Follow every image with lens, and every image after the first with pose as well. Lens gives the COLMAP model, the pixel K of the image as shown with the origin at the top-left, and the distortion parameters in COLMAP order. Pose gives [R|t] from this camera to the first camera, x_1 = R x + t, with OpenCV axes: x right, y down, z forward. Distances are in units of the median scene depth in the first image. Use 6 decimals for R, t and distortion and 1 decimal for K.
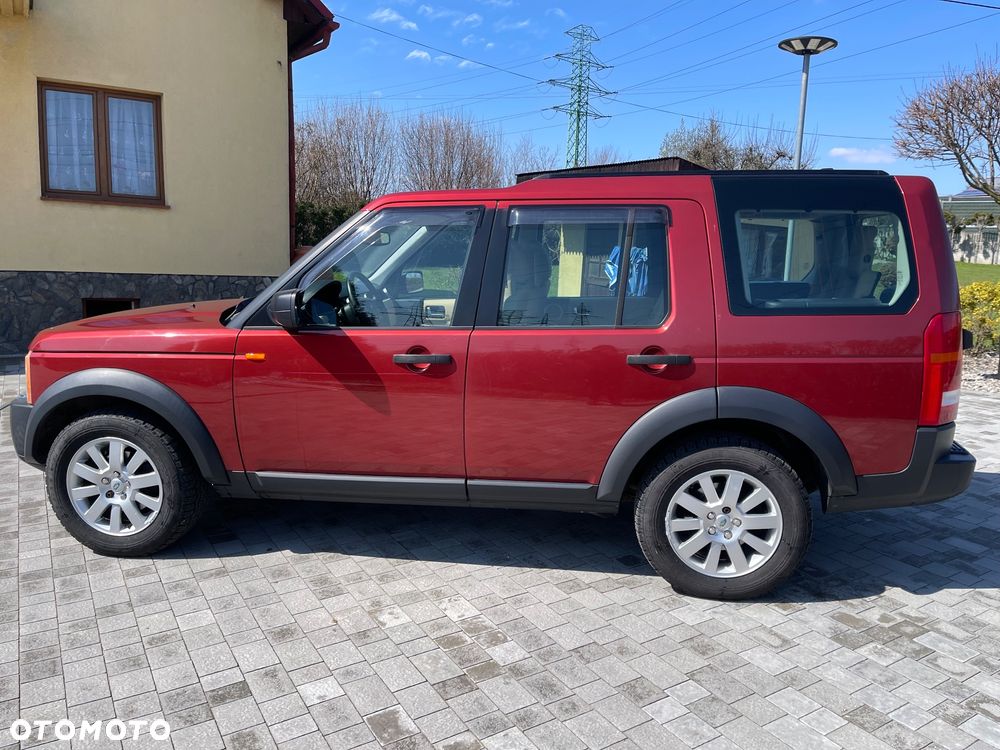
lens RADIAL K [[756.8, 0, 508.1], [0, 756.8, 378.1], [0, 0, 1]] dist [0.083278, -0.103909]
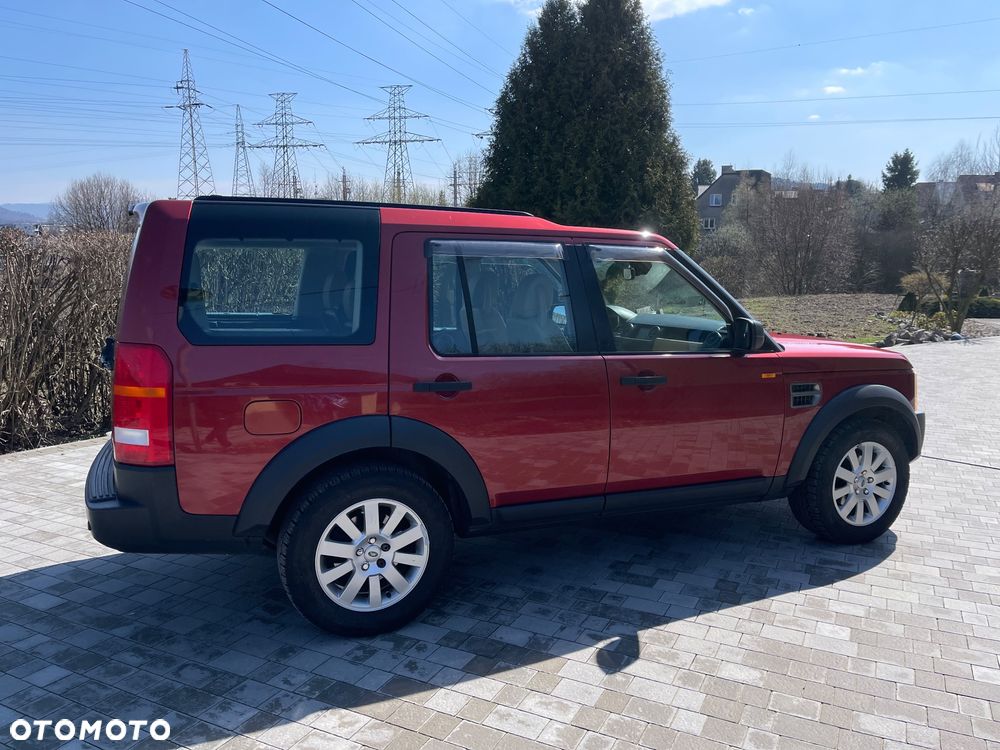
lens RADIAL K [[762.9, 0, 514.2], [0, 762.9, 357.3], [0, 0, 1]] dist [0.073919, -0.099413]
pose [[-0.850650, 0.040969, -0.524134, 0.656716], [-0.114368, 0.958663, 0.260549, -0.396707], [0.513142, 0.281580, -0.810800, 2.165067]]
